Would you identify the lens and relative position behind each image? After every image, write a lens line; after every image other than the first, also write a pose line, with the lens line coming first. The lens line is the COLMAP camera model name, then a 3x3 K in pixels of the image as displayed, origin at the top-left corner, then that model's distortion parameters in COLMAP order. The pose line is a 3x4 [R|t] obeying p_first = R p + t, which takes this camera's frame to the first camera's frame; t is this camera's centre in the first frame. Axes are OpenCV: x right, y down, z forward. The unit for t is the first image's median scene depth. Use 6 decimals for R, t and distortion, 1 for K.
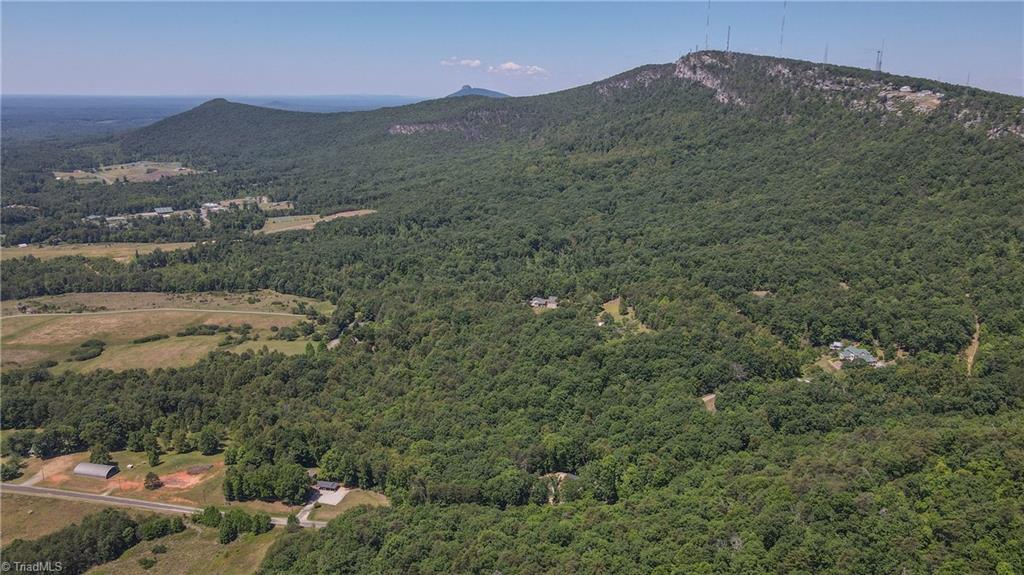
lens RADIAL K [[751.8, 0, 509.6], [0, 751.8, 292.0], [0, 0, 1]] dist [0.007797, 0.019395]
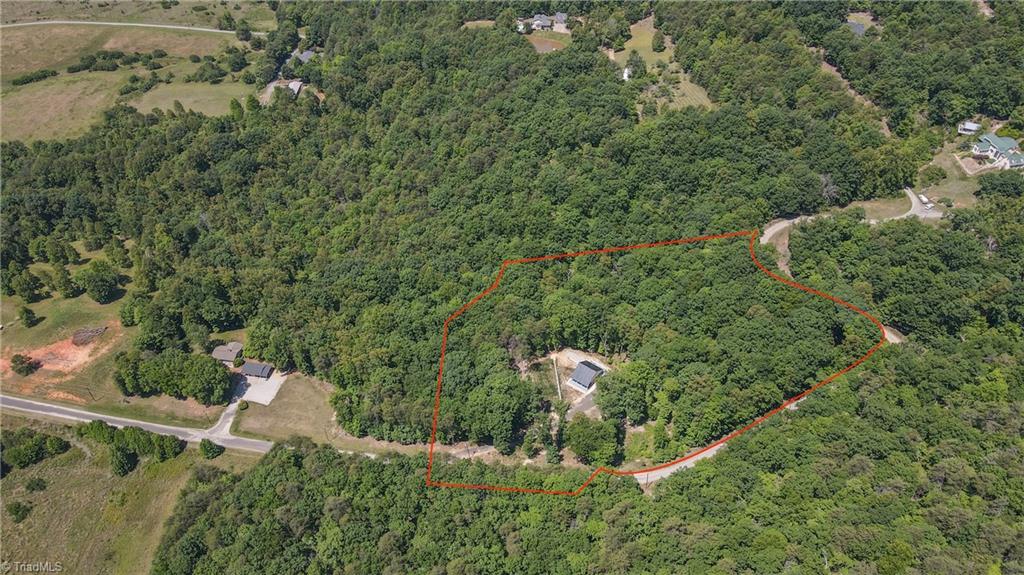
lens RADIAL K [[751.8, 0, 510.3], [0, 751.8, 292.4], [0, 0, 1]] dist [0.007797, 0.019395]
pose [[0.999812, -0.015736, -0.011296, 0.016354], [0.019173, 0.887028, 0.461317, -0.125950], [0.002760, -0.461447, 0.887163, 0.310108]]
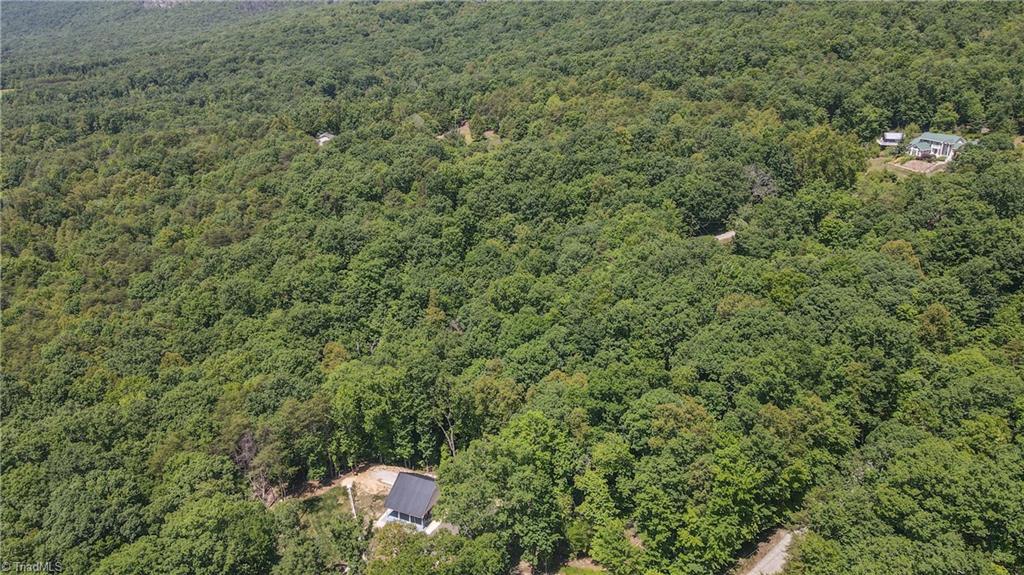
lens RADIAL K [[751.8, 0, 506.4], [0, 751.8, 293.4], [0, 0, 1]] dist [0.007797, 0.019395]
pose [[0.971934, -0.090310, 0.217228, 0.046810], [0.066987, 0.991397, 0.112445, 0.101929], [-0.225514, -0.094738, 0.969623, 0.539647]]
